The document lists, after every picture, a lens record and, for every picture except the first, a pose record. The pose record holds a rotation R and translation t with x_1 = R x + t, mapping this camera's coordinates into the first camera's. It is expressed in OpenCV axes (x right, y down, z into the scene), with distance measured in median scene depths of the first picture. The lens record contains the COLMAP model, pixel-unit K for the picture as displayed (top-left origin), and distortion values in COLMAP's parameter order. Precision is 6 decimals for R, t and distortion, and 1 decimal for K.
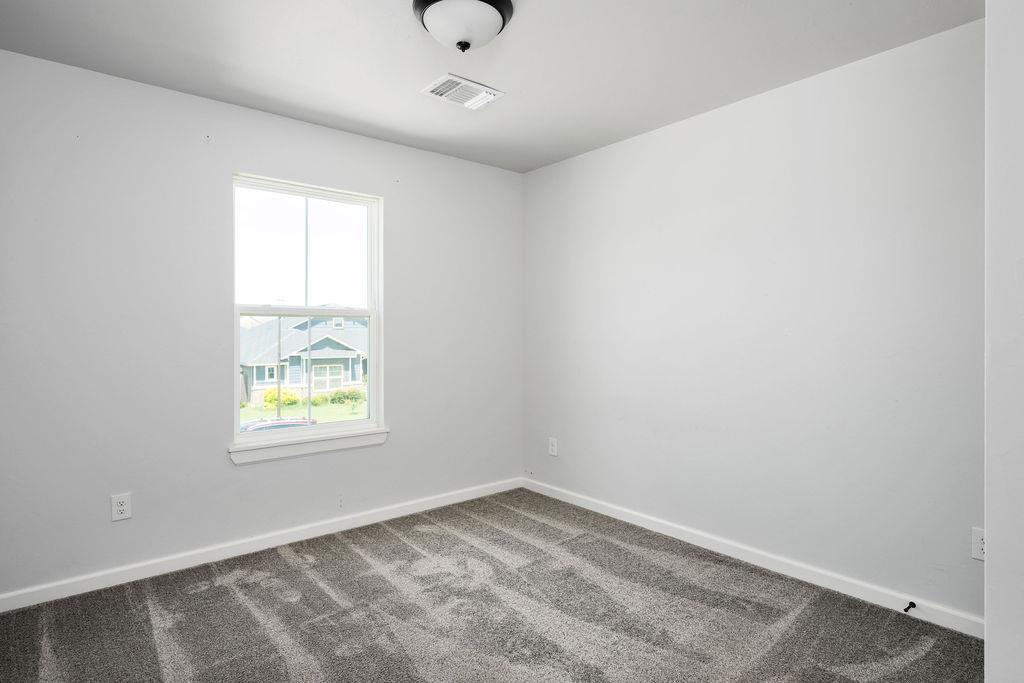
lens RADIAL K [[552.5, 0, 512.0], [0, 552.5, 341.5], [0, 0, 1]] dist [-0.000335, -0.000404]
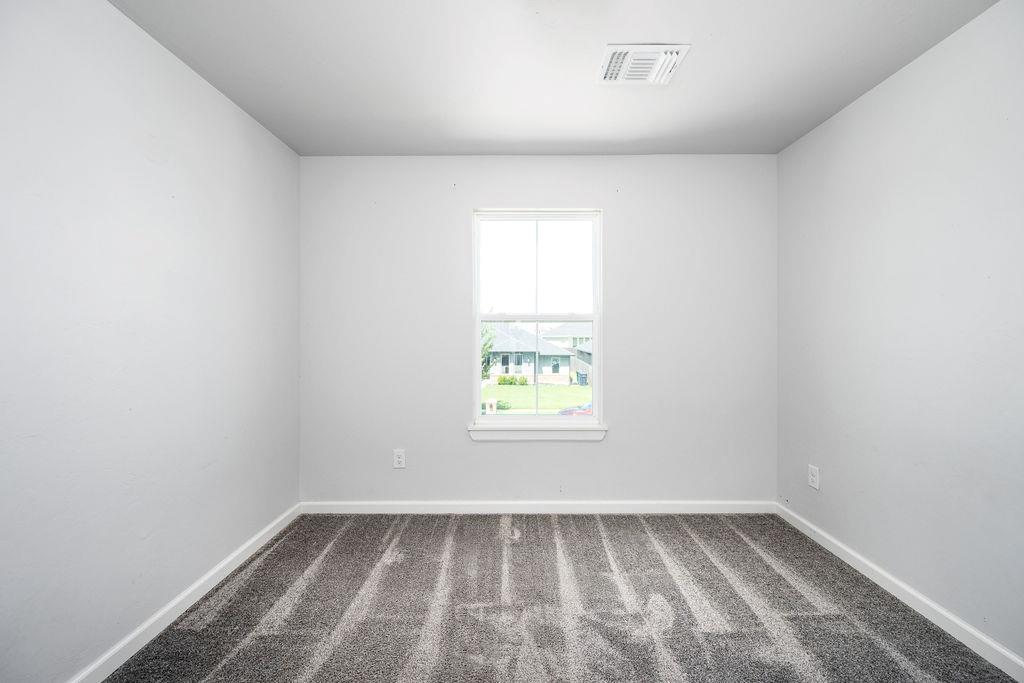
lens RADIAL K [[403.2, 0, 513.3], [0, 403.2, 337.0], [0, 0, 1]] dist [0.001050, -0.000262]
pose [[0.764257, 0.003645, -0.644902, 0.145170], [-0.011256, 0.999907, -0.007688, -0.006650], [0.644814, 0.013134, 0.764227, 0.318700]]
